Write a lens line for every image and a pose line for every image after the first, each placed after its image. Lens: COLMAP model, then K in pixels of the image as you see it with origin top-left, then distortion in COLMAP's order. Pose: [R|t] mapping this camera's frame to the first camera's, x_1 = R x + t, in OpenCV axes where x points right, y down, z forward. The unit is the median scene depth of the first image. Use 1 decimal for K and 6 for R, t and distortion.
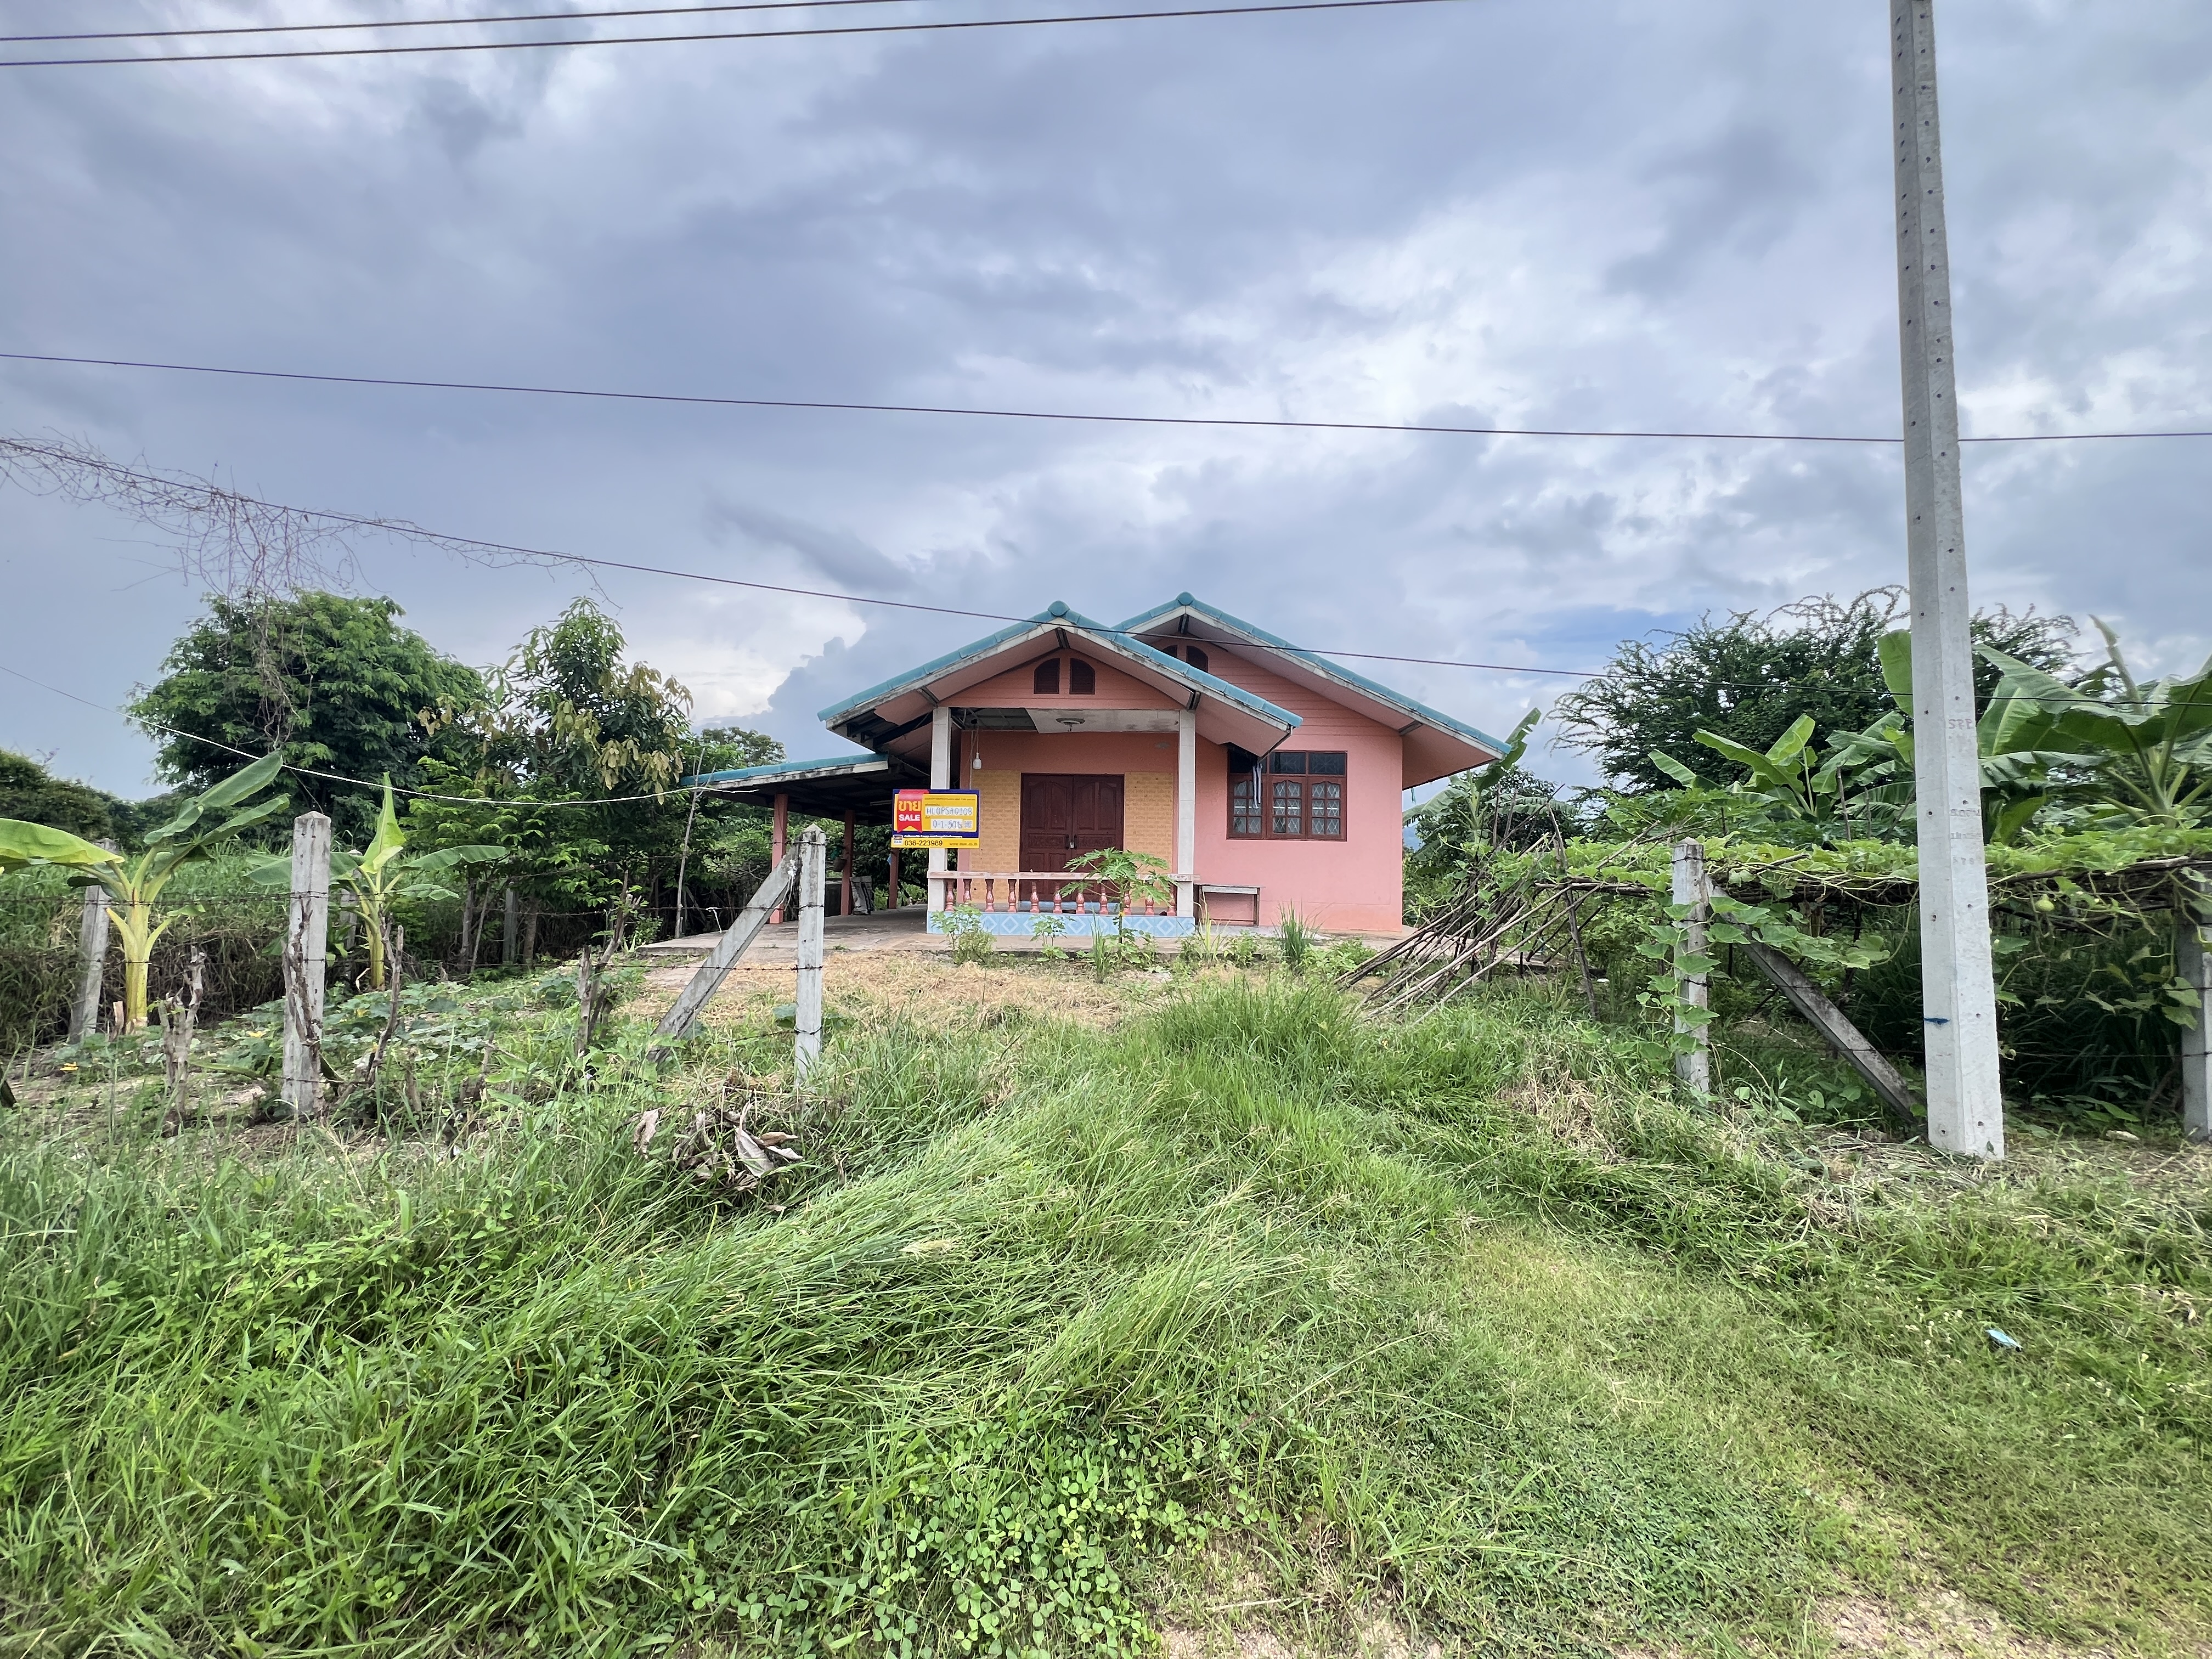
lens RADIAL K [[881.8, 0, 1106.0], [0, 881.8, 829.5], [0, 0, 1]] dist [0.000062, 0.000083]
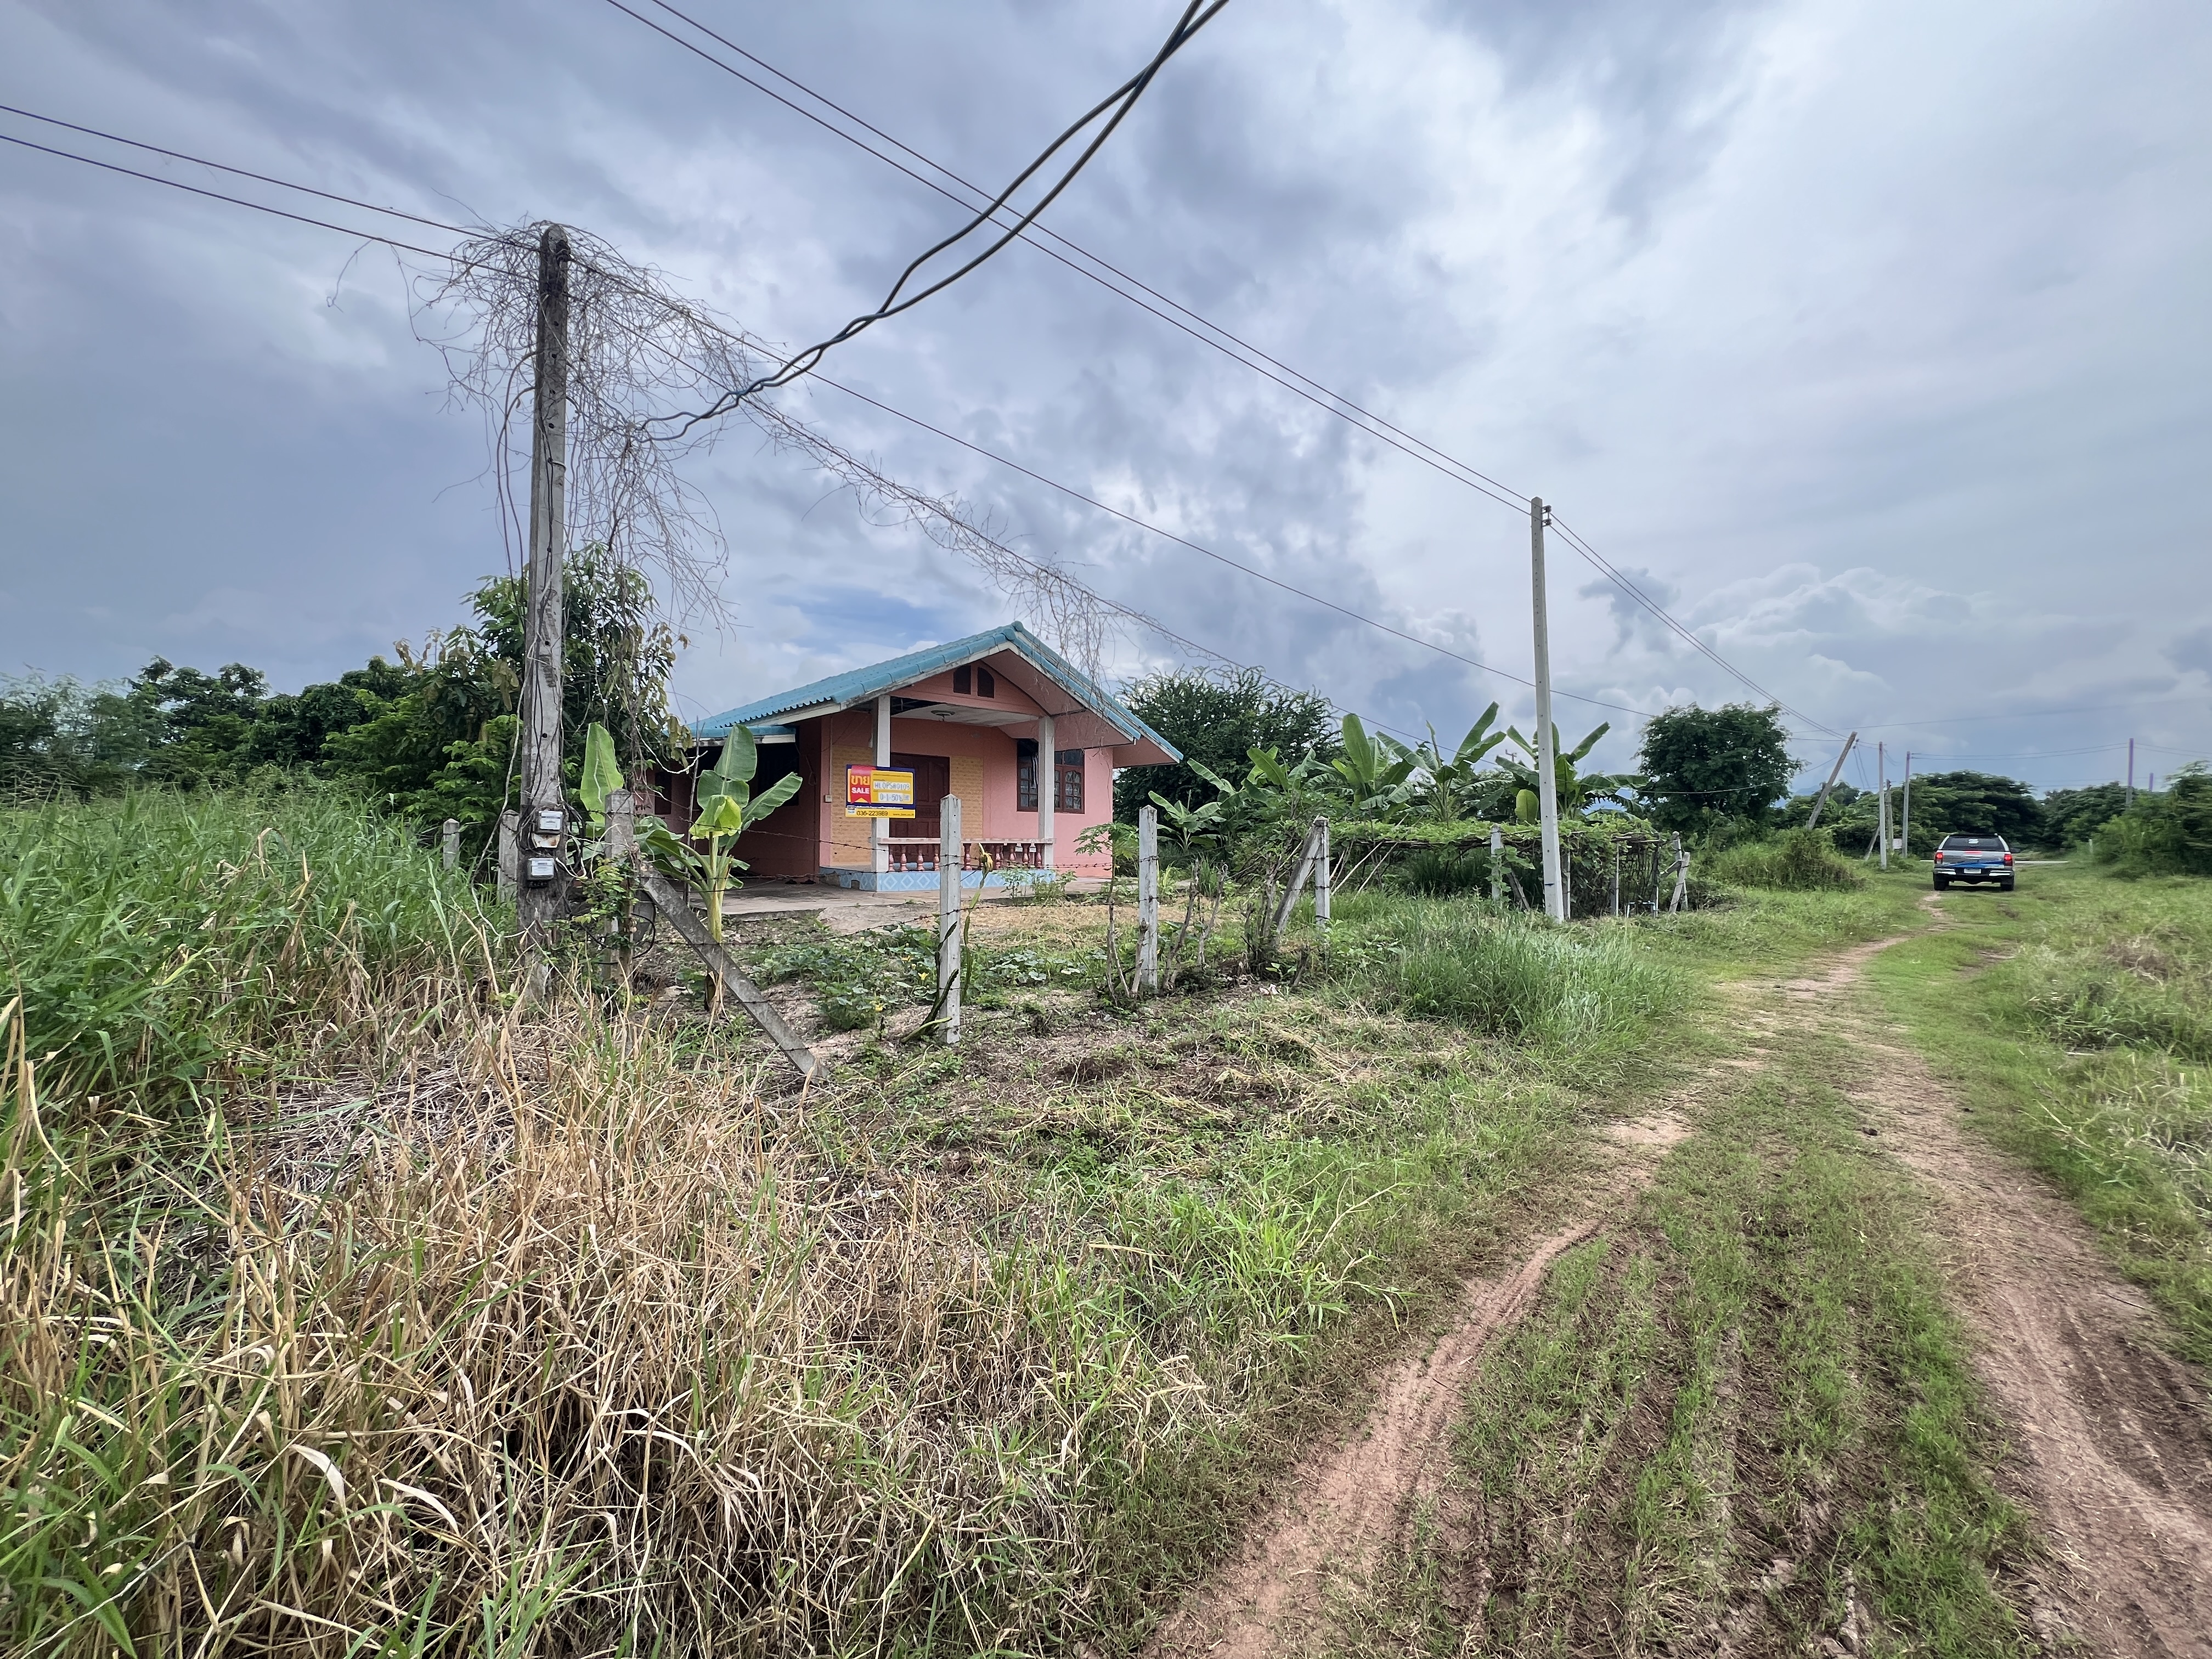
lens RADIAL K [[881.8, 0, 1106.0], [0, 881.8, 829.5], [0, 0, 1]] dist [0.000062, 0.000083]
pose [[0.709575, -0.003047, 0.704623, -1.219933], [-0.029943, 0.998957, 0.034473, -0.018596], [-0.703994, -0.045560, 0.708744, -0.043155]]
